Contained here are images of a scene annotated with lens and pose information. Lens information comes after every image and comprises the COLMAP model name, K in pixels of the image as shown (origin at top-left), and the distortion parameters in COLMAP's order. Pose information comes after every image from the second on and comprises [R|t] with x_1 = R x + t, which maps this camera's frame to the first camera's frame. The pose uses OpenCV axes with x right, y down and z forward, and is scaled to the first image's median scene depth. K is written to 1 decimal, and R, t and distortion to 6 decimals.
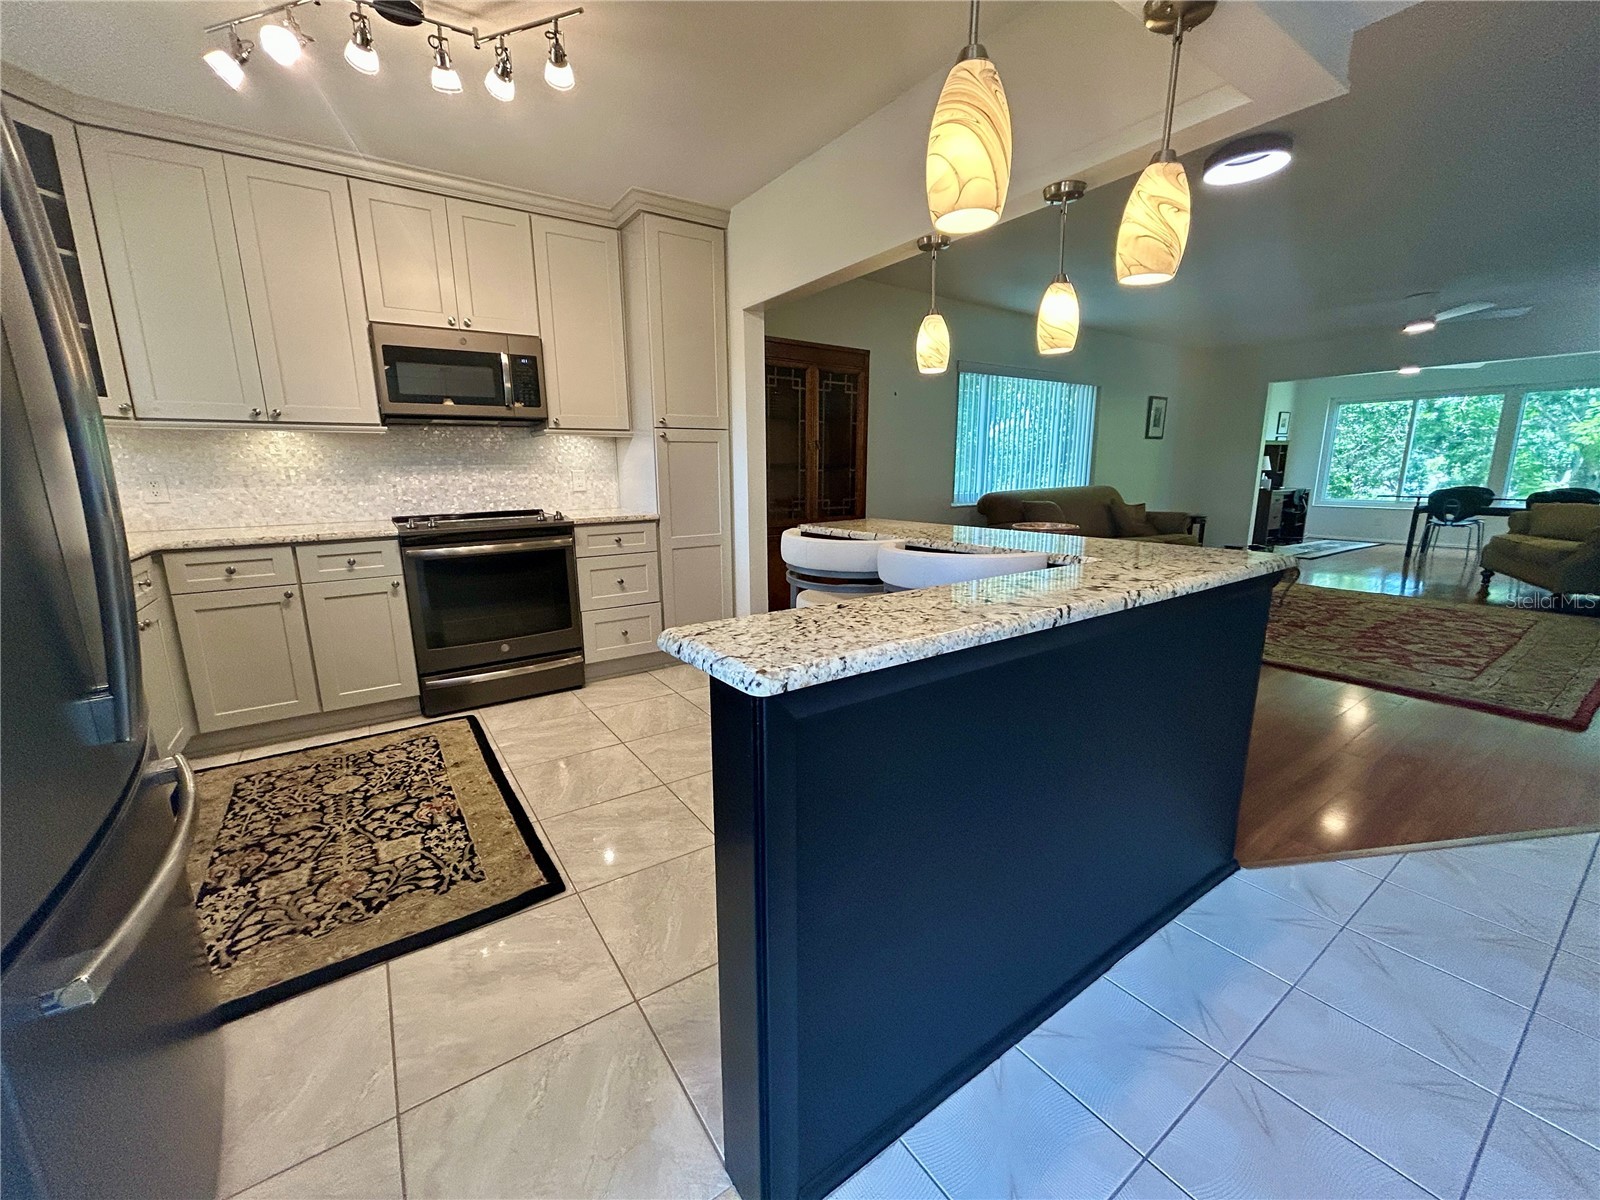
lens RADIAL K [[644.2, 0, 796.8], [0, 644.2, 598.5], [0, 0, 1]] dist [-0.003369, 0.002512]
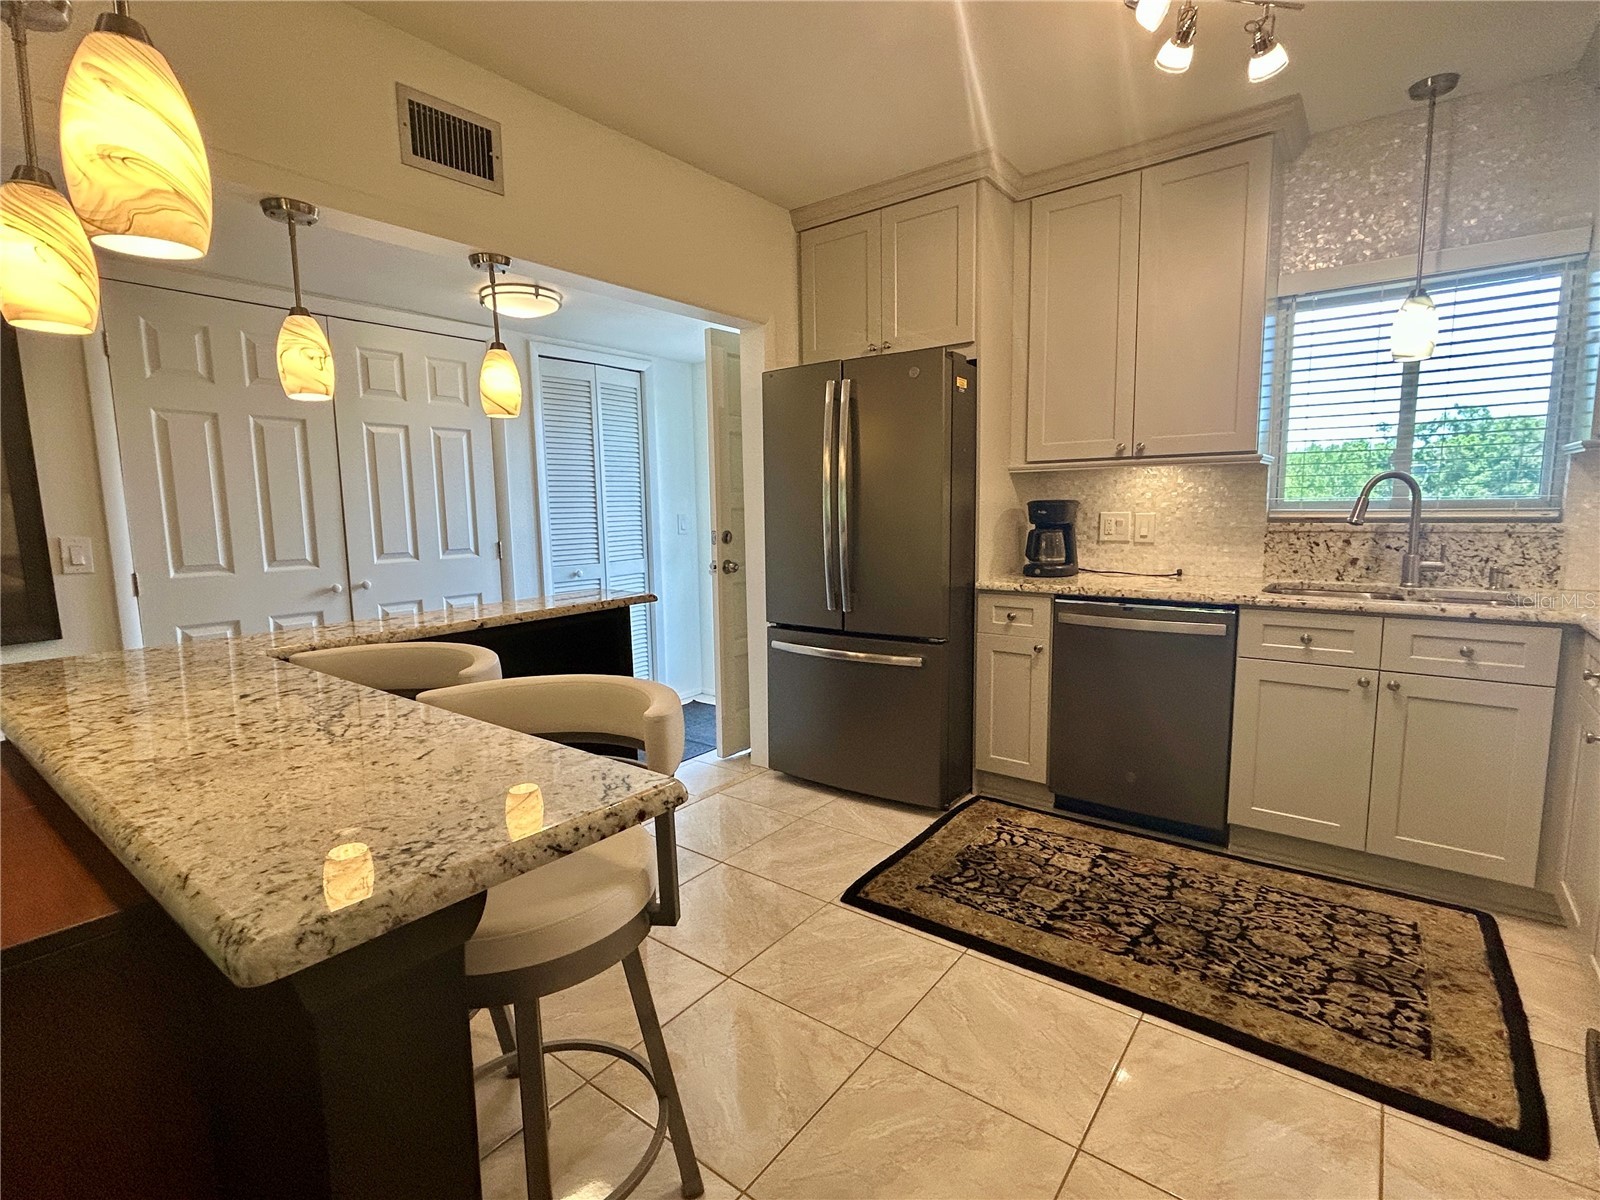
lens RADIAL K [[766.1, 0, 794.1], [0, 766.1, 600.7], [0, 0, 1]] dist [0.003012, 0.002182]
pose [[-0.952089, 0.067037, -0.298384, 0.048816], [-0.033547, 0.946897, 0.319781, -0.292379], [0.303976, 0.314470, -0.899281, 1.287491]]
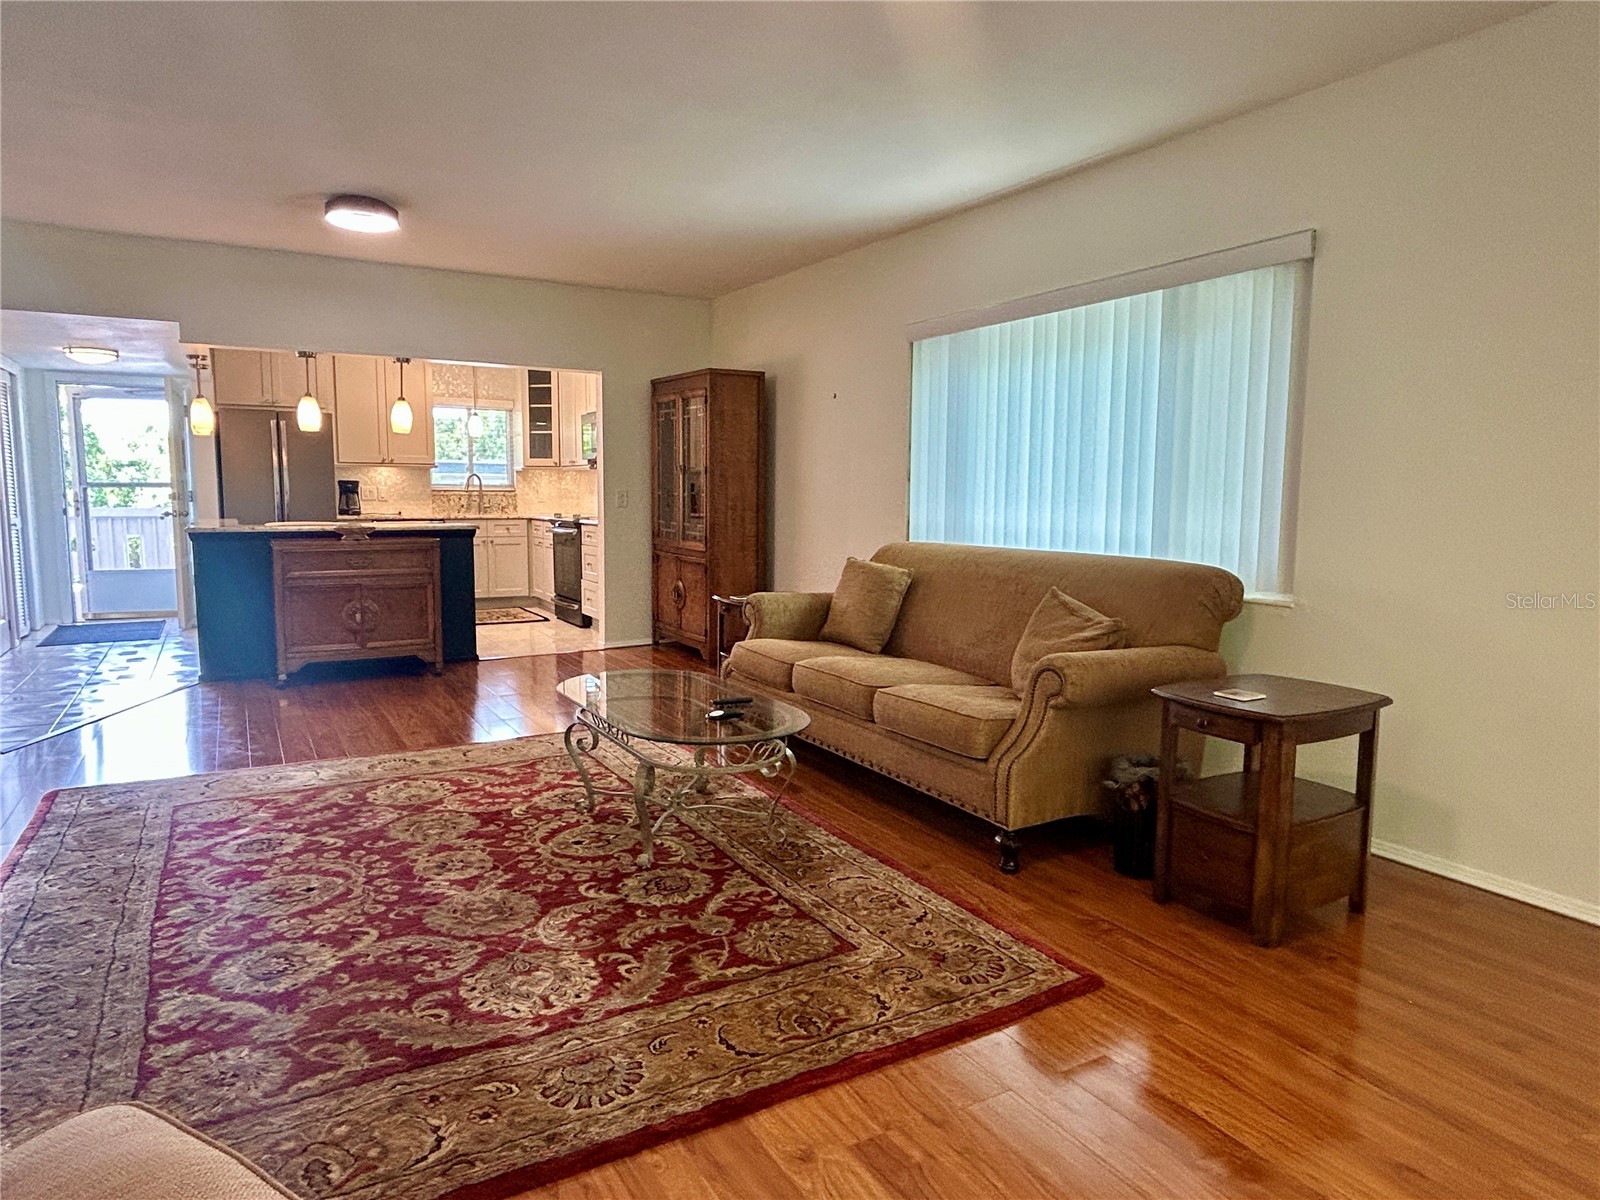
lens RADIAL K [[977.5, 0, 791.2], [0, 977.5, 596.3], [0, 0, 1]] dist [0.001064, -0.007077]
pose [[-0.086416, 0.119373, -0.989082, 2.391766], [-0.208612, 0.968618, 0.135130, -0.443465], [0.974173, 0.218012, -0.058802, 1.991879]]
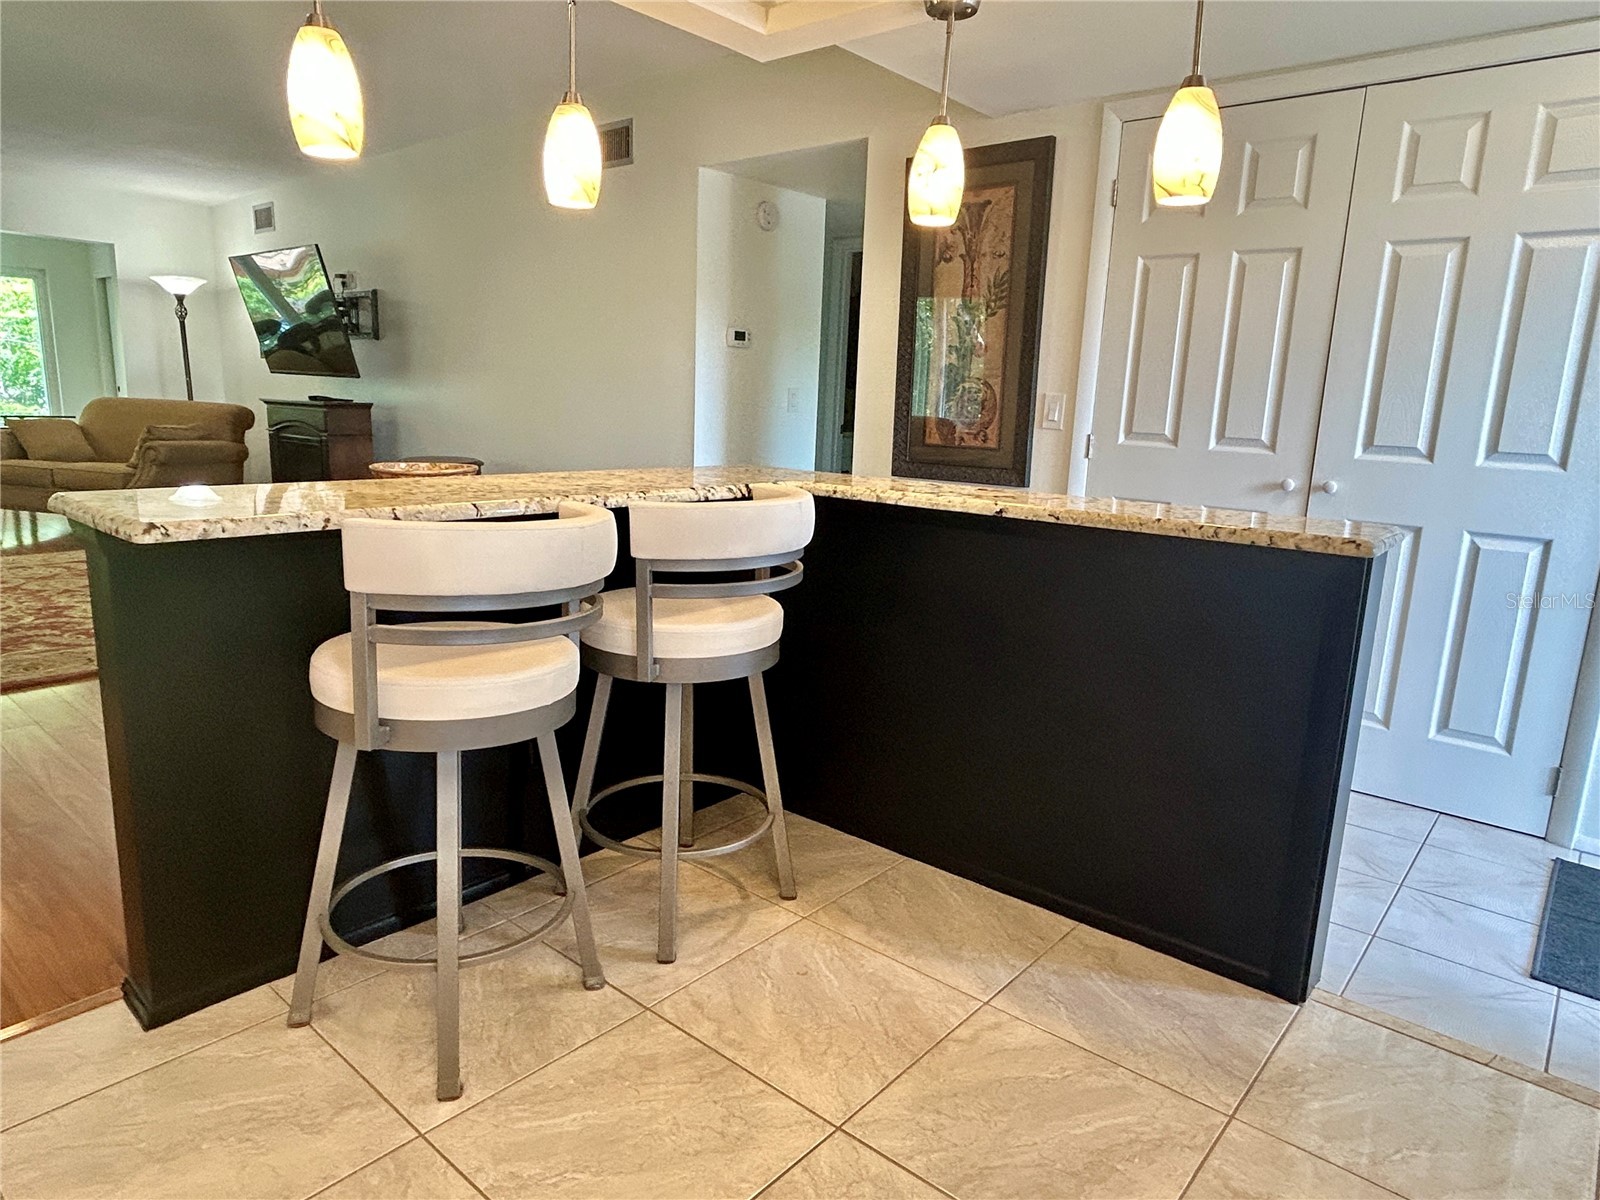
lens RADIAL K [[977.5, 0, 801.1], [0, 977.5, 607.9], [0, 0, 1]] dist [0.001064, -0.007077]
pose [[-0.252846, -0.203331, 0.945899, -0.537398], [0.163518, 0.954622, 0.248916, -0.145779], [-0.953588, 0.217609, -0.208124, 0.804100]]
